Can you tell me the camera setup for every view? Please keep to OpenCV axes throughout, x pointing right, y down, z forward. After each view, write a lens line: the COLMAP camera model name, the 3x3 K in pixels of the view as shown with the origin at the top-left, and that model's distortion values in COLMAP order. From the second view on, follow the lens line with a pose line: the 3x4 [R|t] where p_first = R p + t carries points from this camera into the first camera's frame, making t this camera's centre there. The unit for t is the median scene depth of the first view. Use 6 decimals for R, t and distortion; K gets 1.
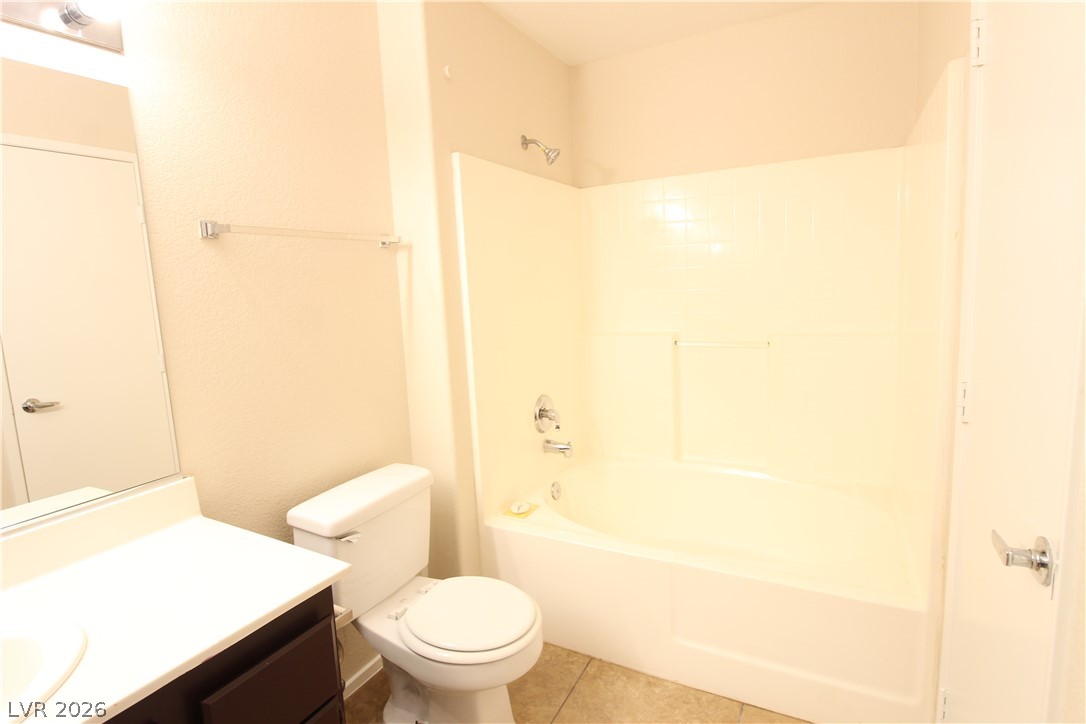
lens RADIAL K [[535.9, 0, 545.5], [0, 535.9, 350.6], [0, 0, 1]] dist [0.003205, -0.015909]
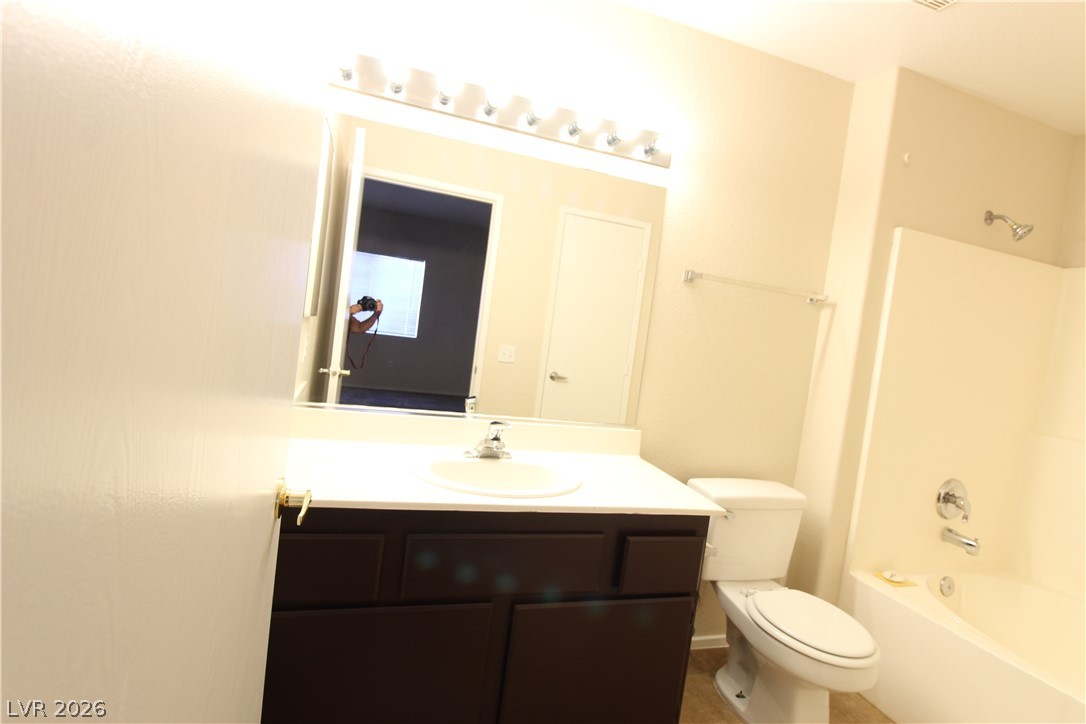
lens RADIAL K [[535.9, 0, 545.5], [0, 535.9, 350.6], [0, 0, 1]] dist [0.003205, -0.015909]
pose [[0.712190, 0.169976, -0.681098, 0.106929], [-0.246333, 0.969057, -0.015739, 0.073154], [0.657347, 0.178986, 0.732023, -0.240675]]
